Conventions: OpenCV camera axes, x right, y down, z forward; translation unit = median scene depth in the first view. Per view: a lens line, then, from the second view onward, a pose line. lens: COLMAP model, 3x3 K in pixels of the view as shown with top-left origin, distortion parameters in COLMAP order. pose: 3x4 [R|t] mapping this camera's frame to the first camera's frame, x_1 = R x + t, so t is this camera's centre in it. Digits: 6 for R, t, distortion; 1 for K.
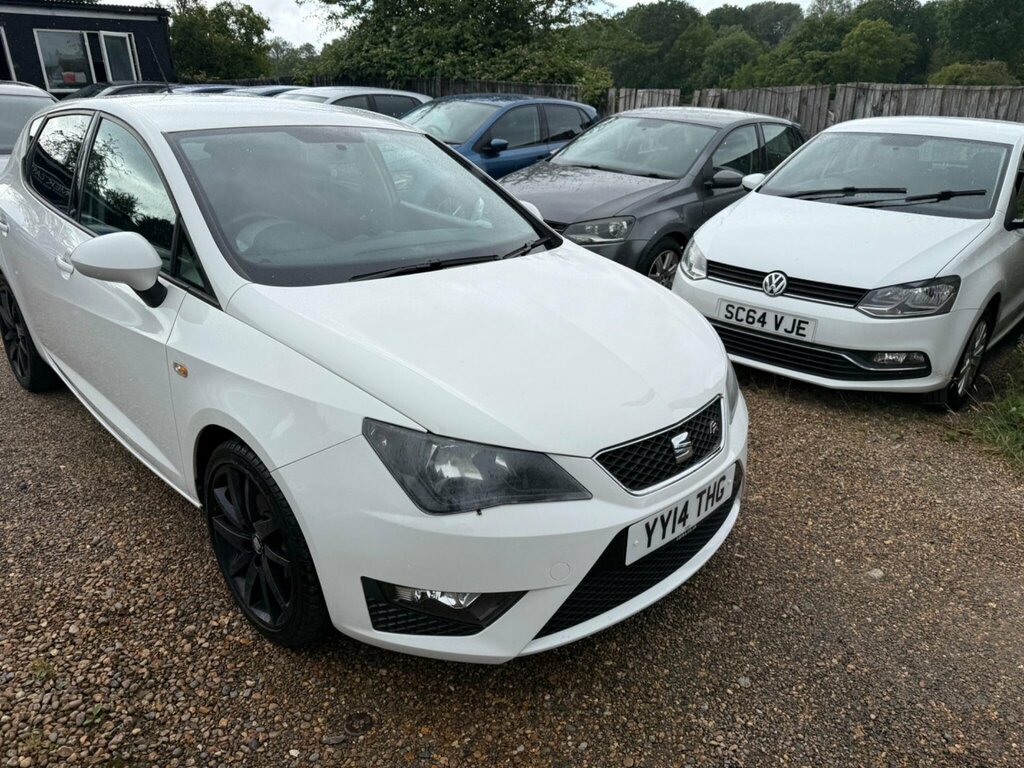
lens RADIAL K [[709.4, 0, 560.9], [0, 709.4, 379.5], [0, 0, 1]] dist [0.004159, -0.008069]
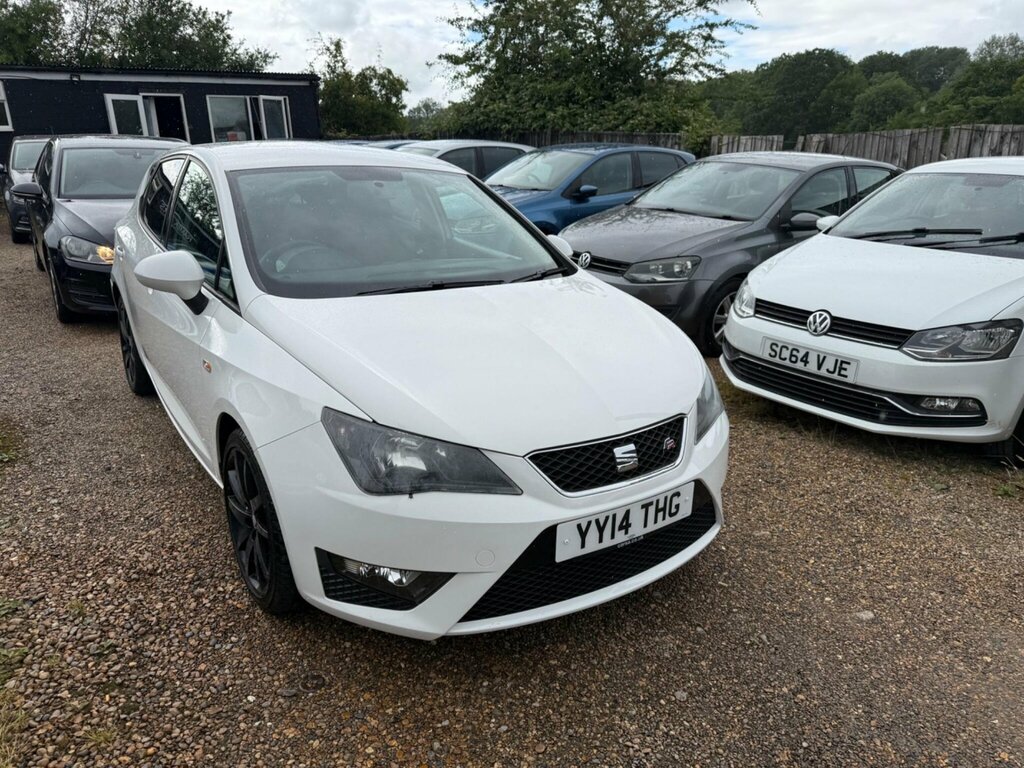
lens RADIAL K [[730.9, 0, 583.1], [0, 730.9, 400.1], [0, 0, 1]] dist [0.002161, -0.003240]
pose [[0.981780, 0.046076, -0.184353, 0.245978], [-0.055920, 0.997254, -0.048558, 0.054172], [0.181609, 0.057982, 0.981660, -0.060137]]
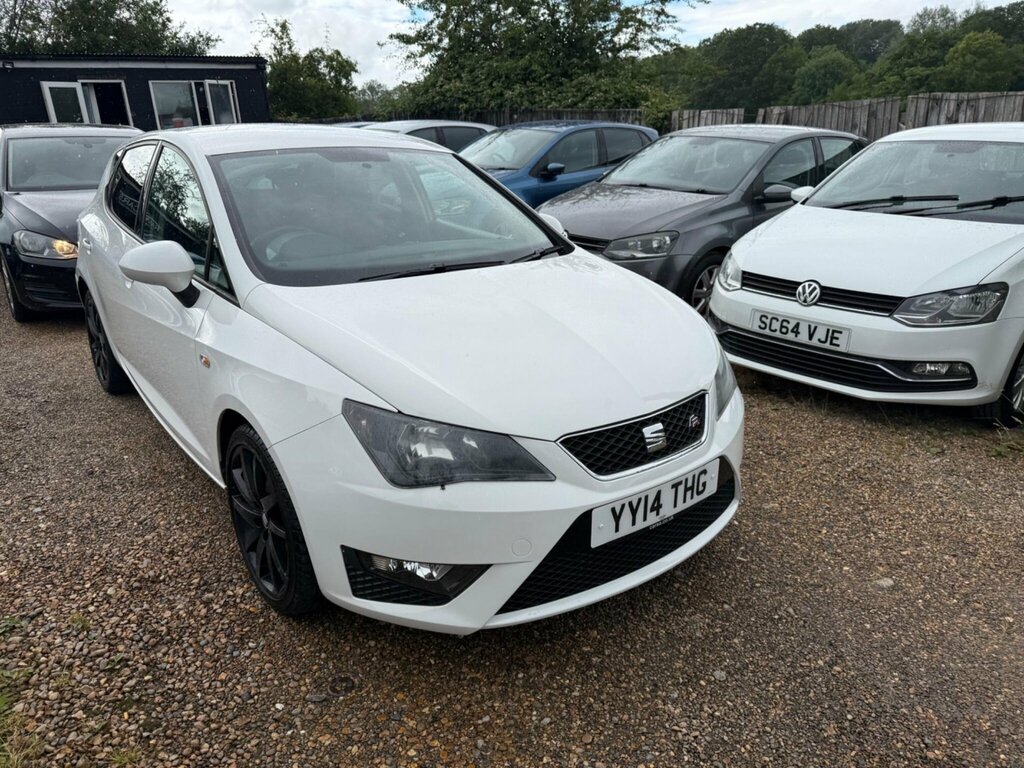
lens RADIAL K [[724.9, 0, 566.1], [0, 724.9, 387.0], [0, 0, 1]] dist [-0.003864, 0.002866]
pose [[0.990999, 0.006691, -0.133703, 0.148584], [-0.011918, 0.999194, -0.038336, 0.052265], [0.133338, 0.039585, 0.990280, -0.045692]]
